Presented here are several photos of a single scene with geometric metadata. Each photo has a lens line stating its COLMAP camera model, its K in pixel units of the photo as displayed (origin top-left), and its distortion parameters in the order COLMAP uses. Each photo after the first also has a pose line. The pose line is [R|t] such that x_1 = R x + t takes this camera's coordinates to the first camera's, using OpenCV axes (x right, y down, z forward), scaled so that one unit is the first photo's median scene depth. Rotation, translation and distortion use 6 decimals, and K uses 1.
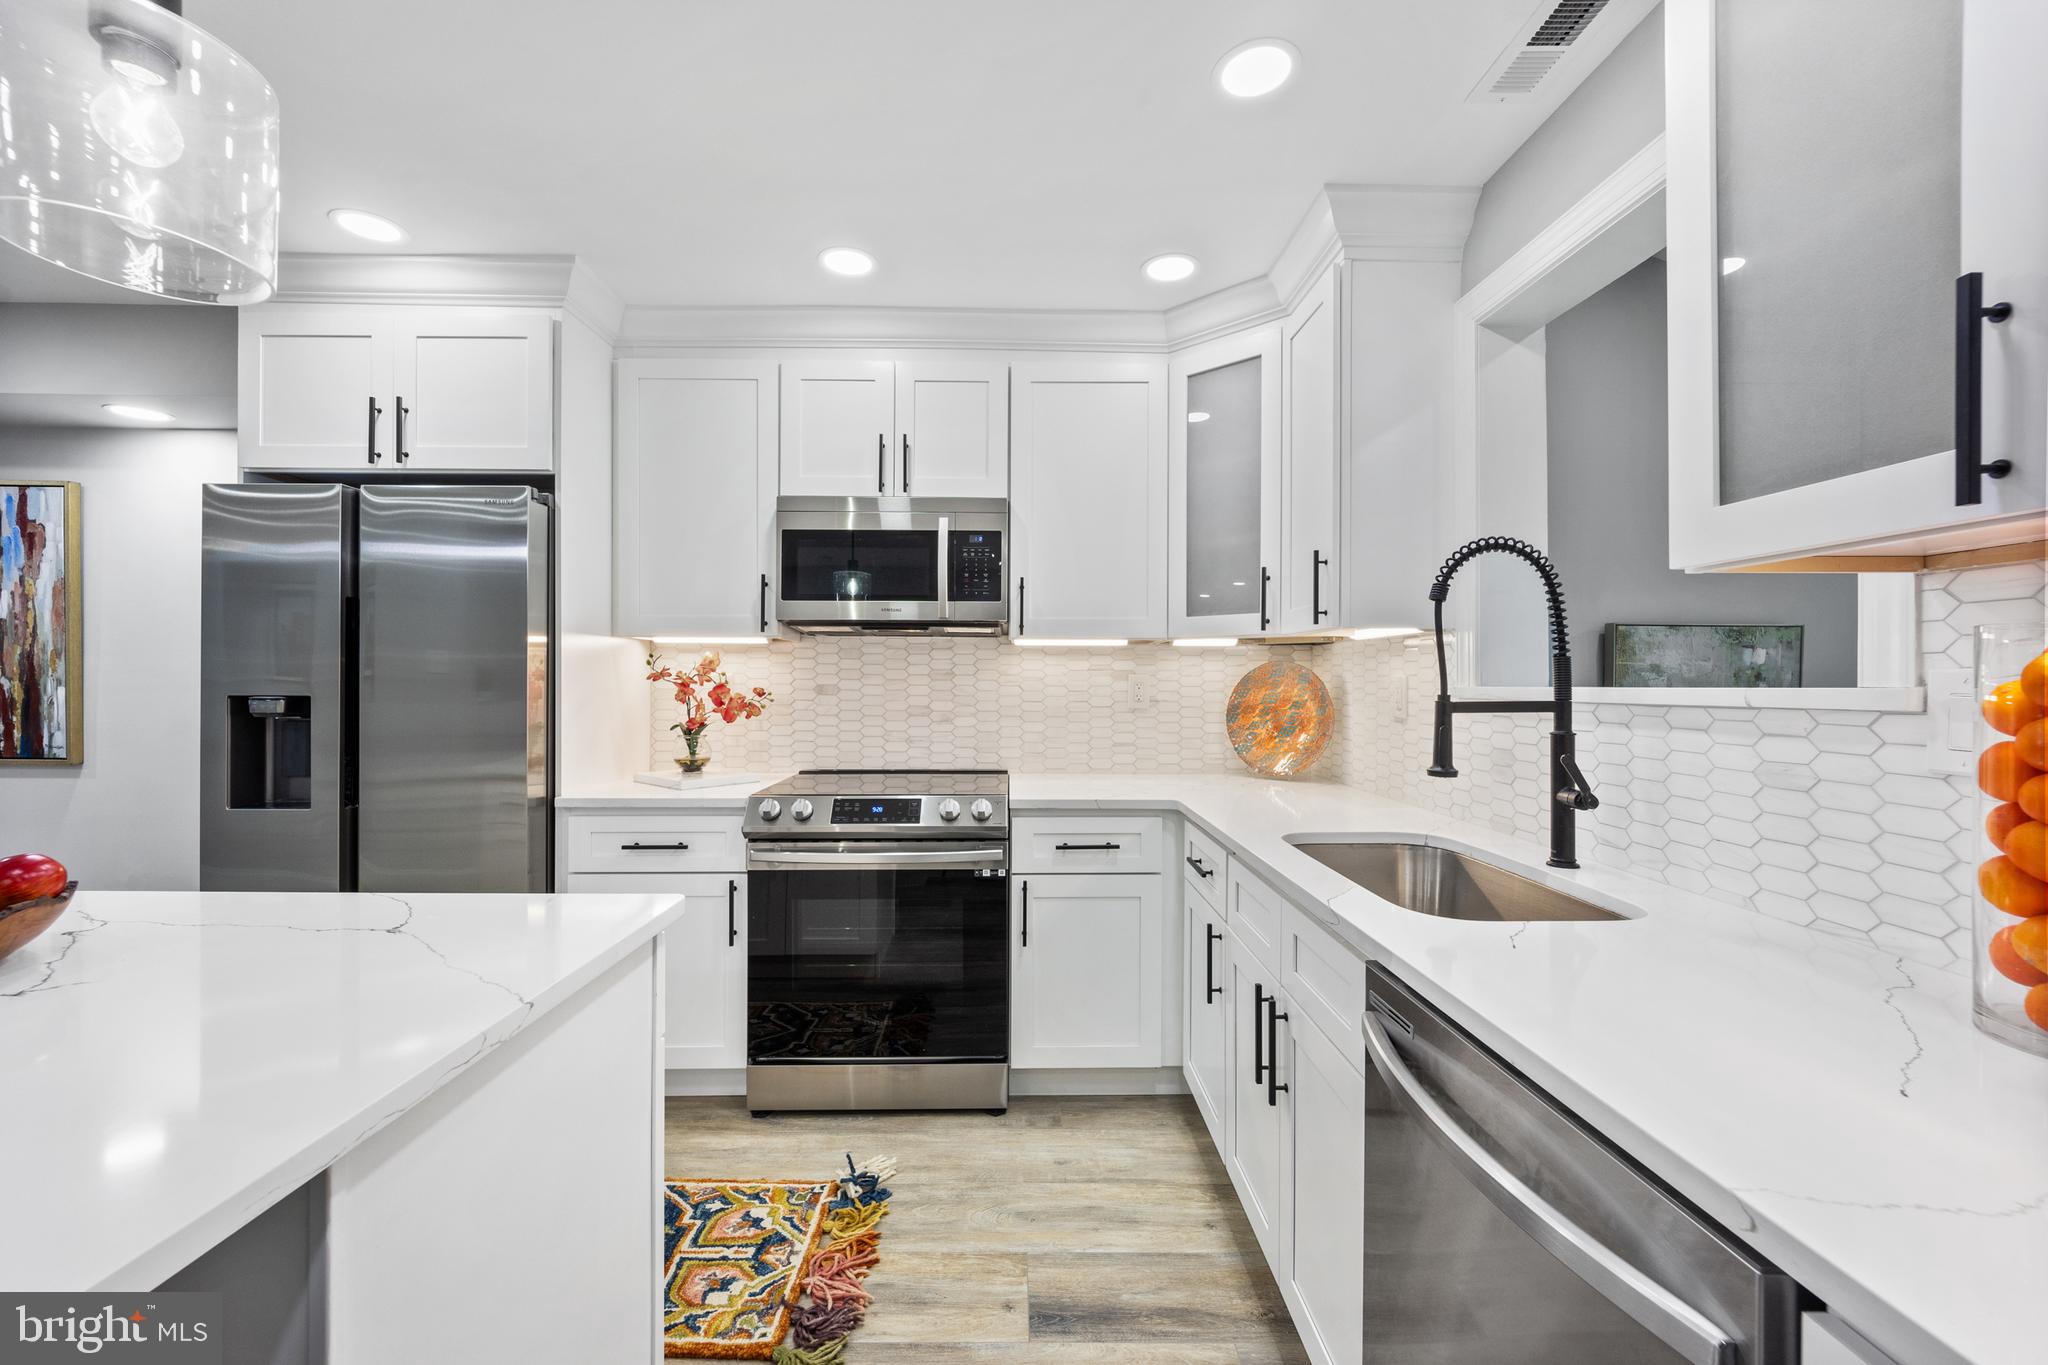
lens RADIAL K [[812.4, 0, 1020.7], [0, 812.4, 679.0], [0, 0, 1]] dist [-0.000476, 0.000001]
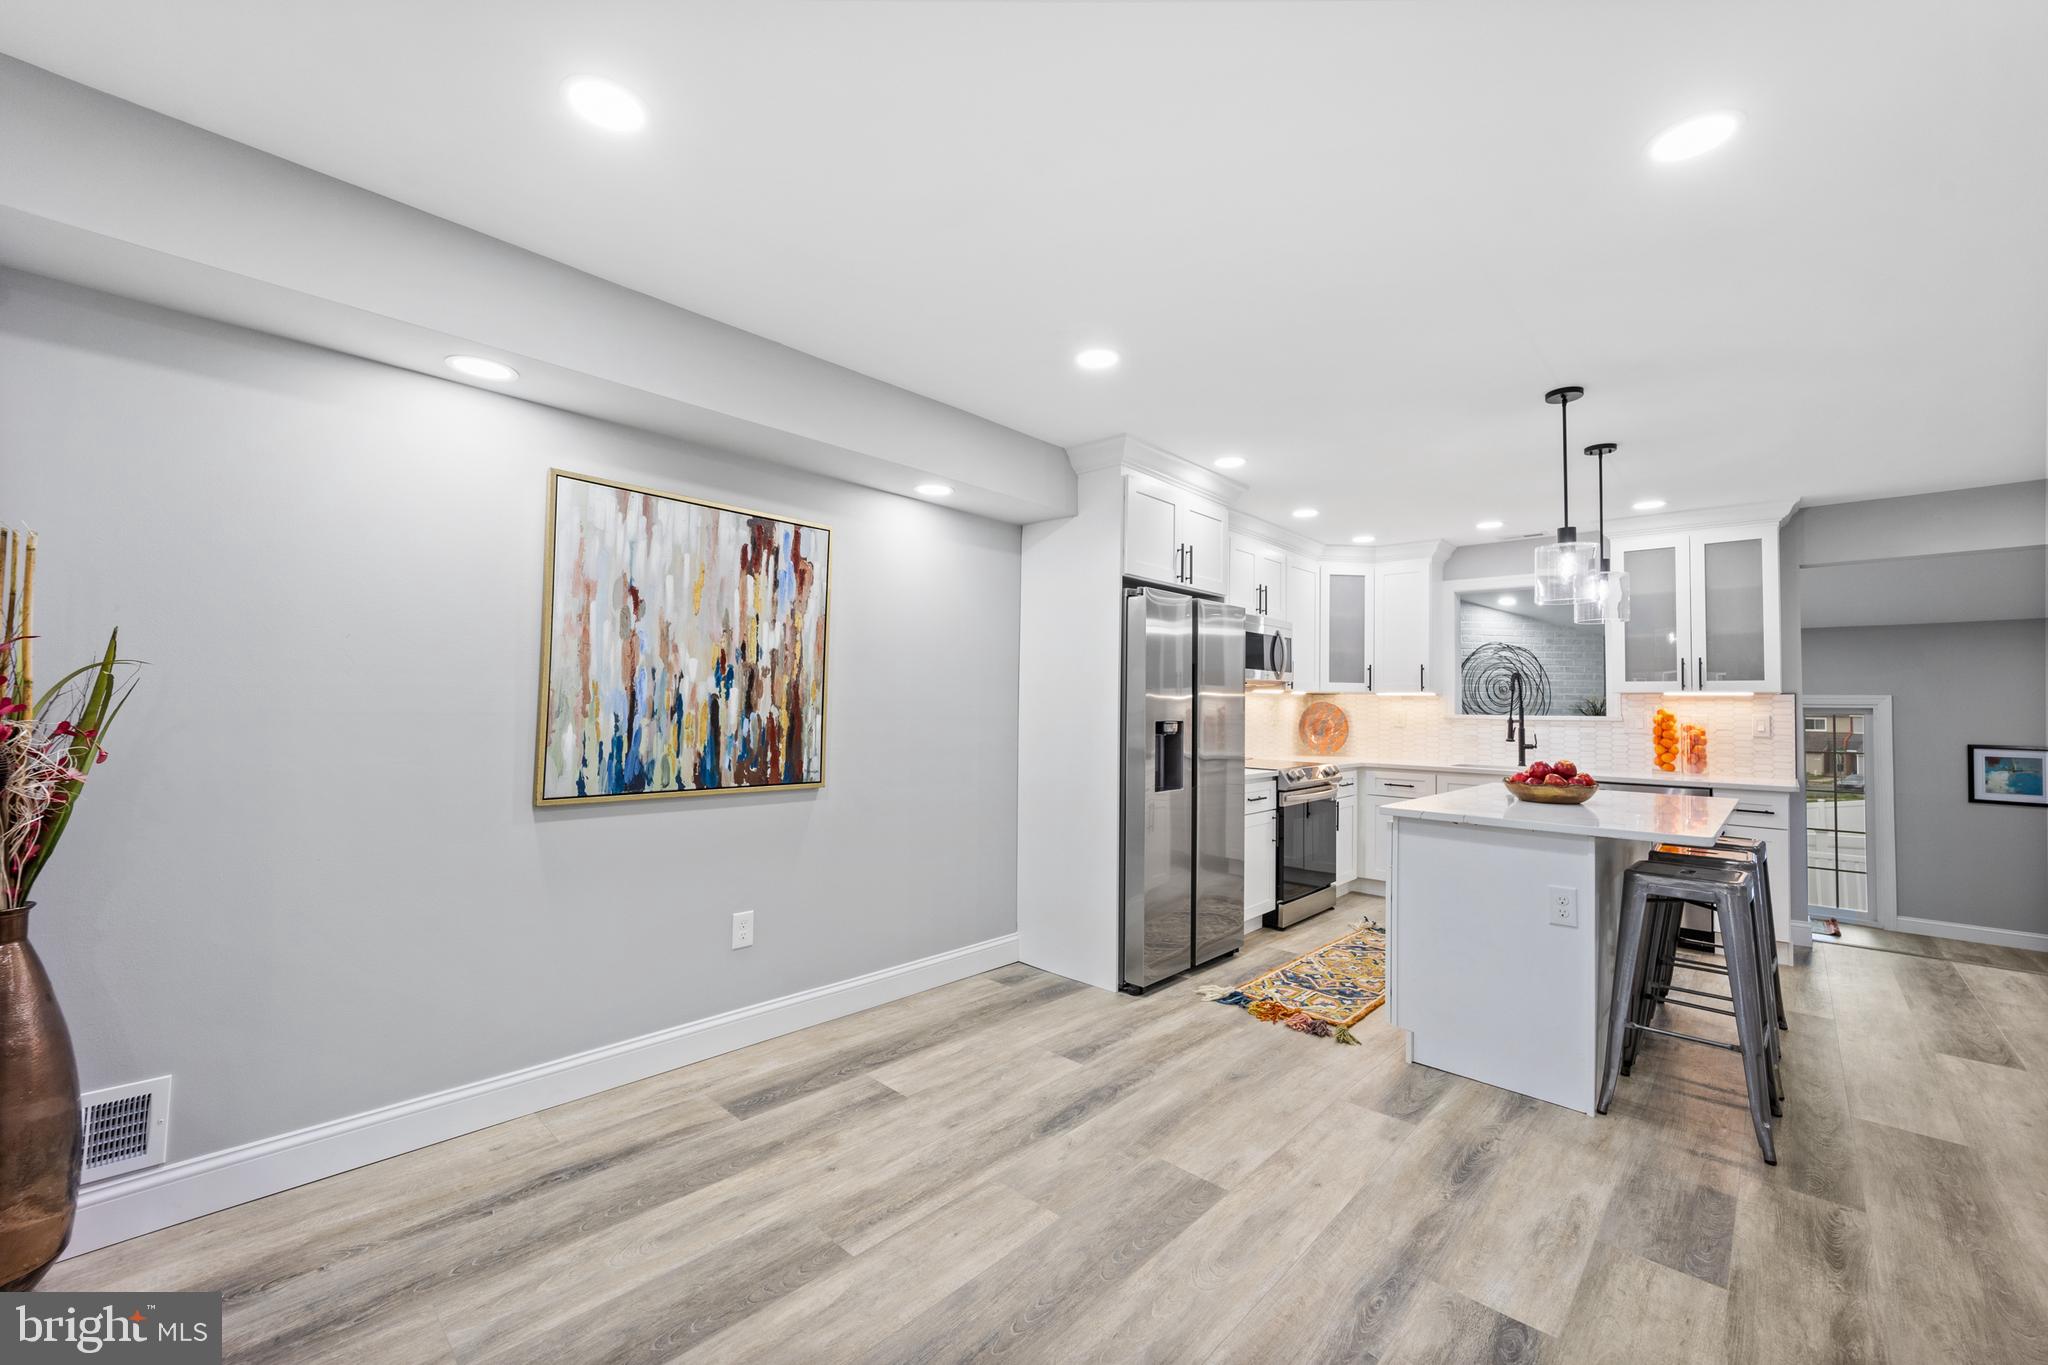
lens RADIAL K [[822.4, 0, 1017.1], [0, 822.4, 680.1], [0, 0, 1]] dist [-0.000176, 0.000386]
pose [[0.690980, 0.028211, 0.722323, -1.800355], [-0.012366, 0.999553, -0.027209, -0.010234], [-0.722768, 0.009869, 0.691020, 0.057578]]
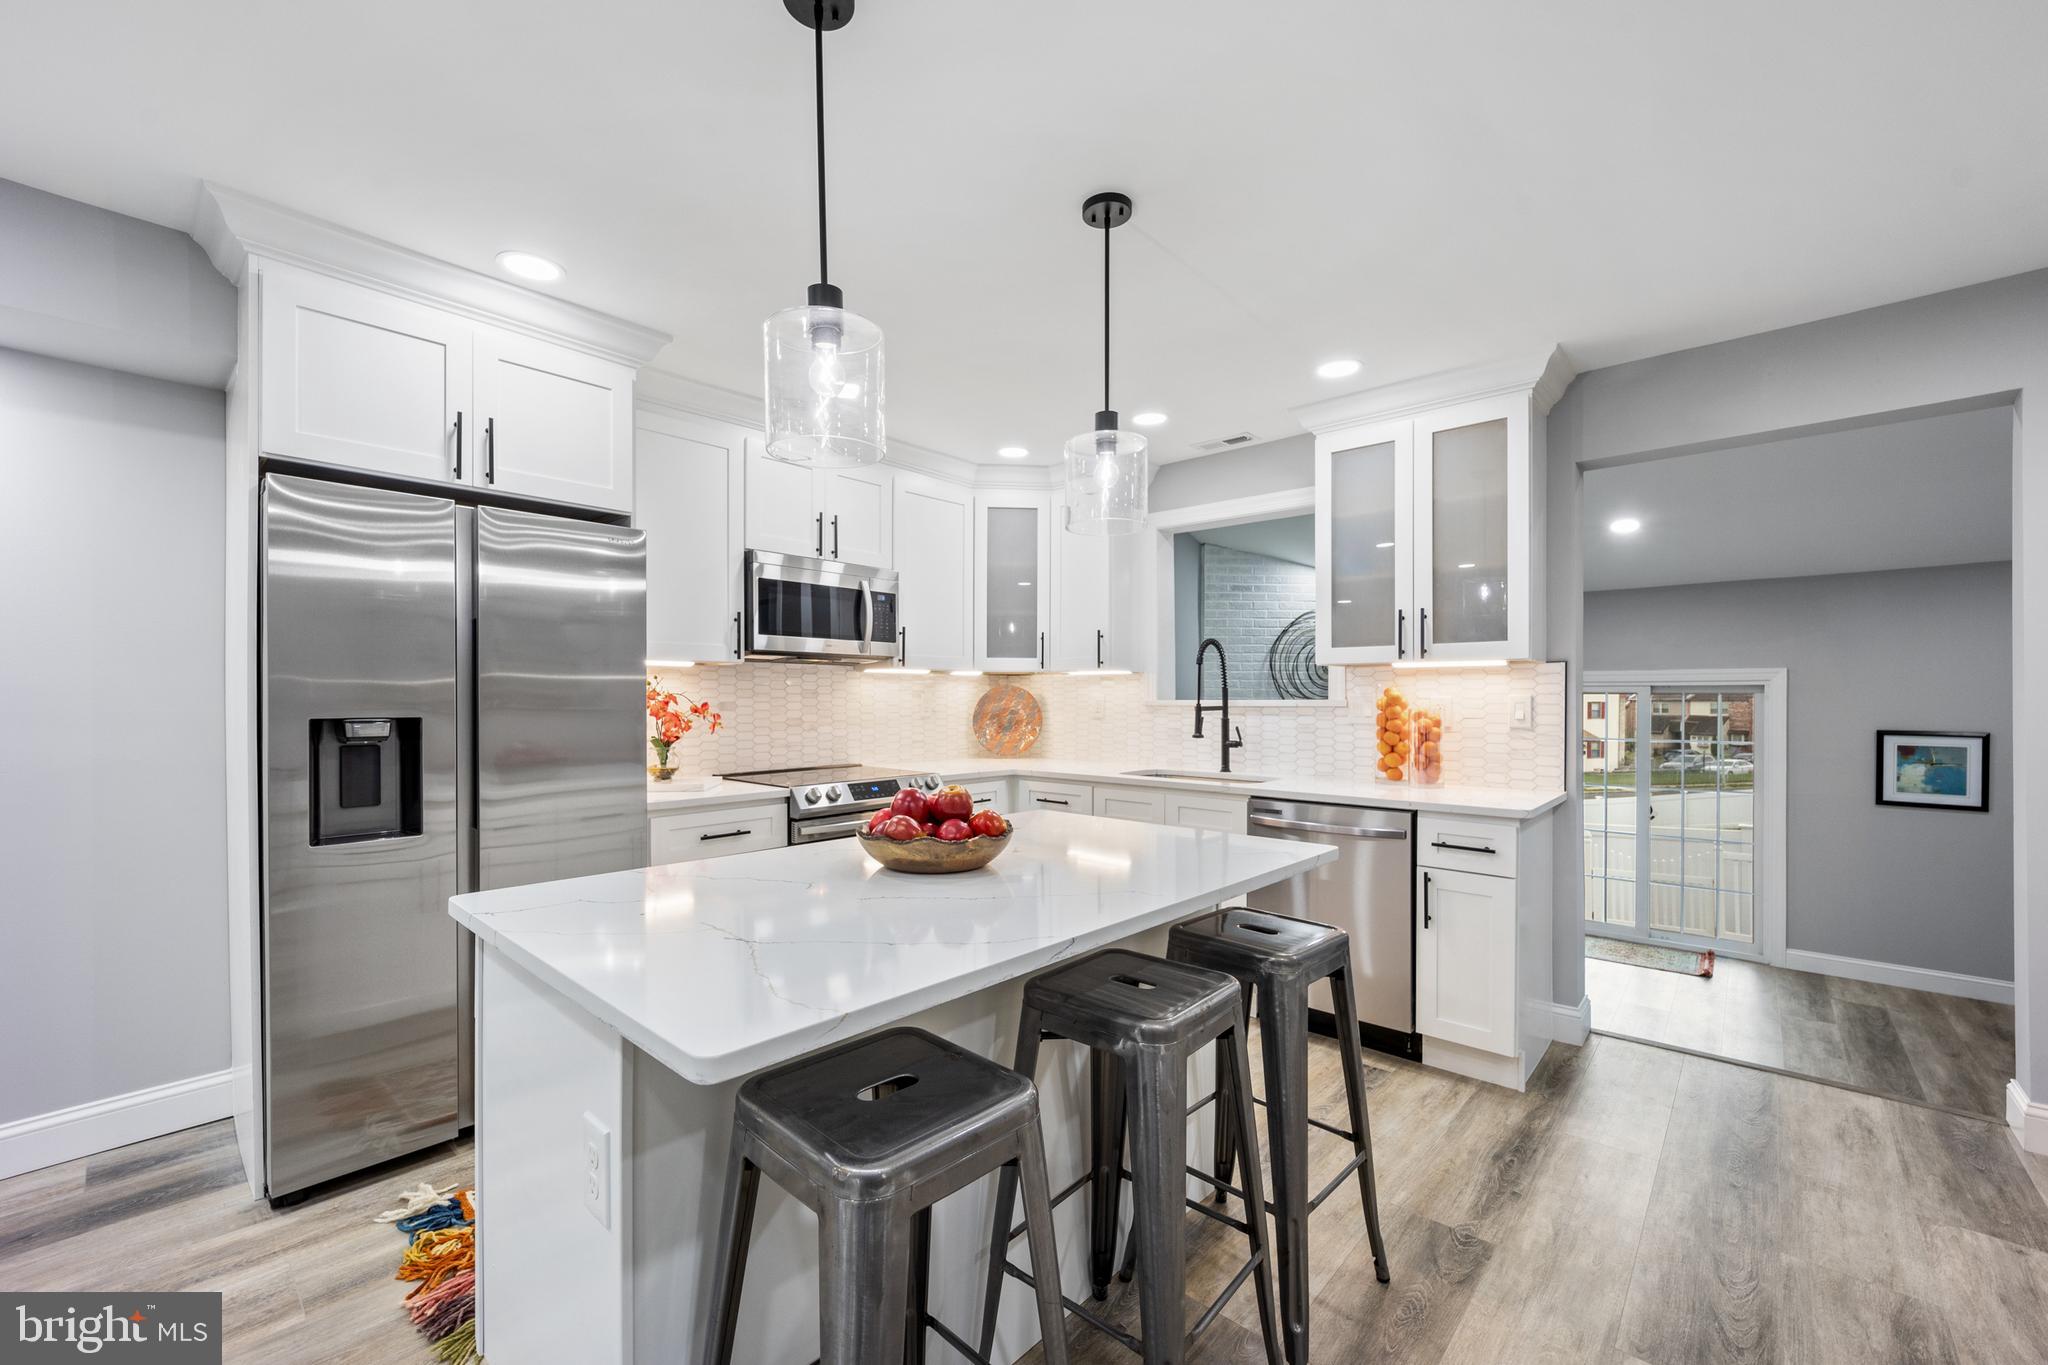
lens RADIAL K [[830.1, 0, 1013.4], [0, 830.1, 700.4], [0, 0, 1]] dist [-0.001774, -0.000266]
pose [[0.683672, -0.006678, 0.729759, -0.854562], [0.000365, 0.999961, 0.008810, -0.006277], [-0.729790, -0.005757, 0.683648, -0.138841]]
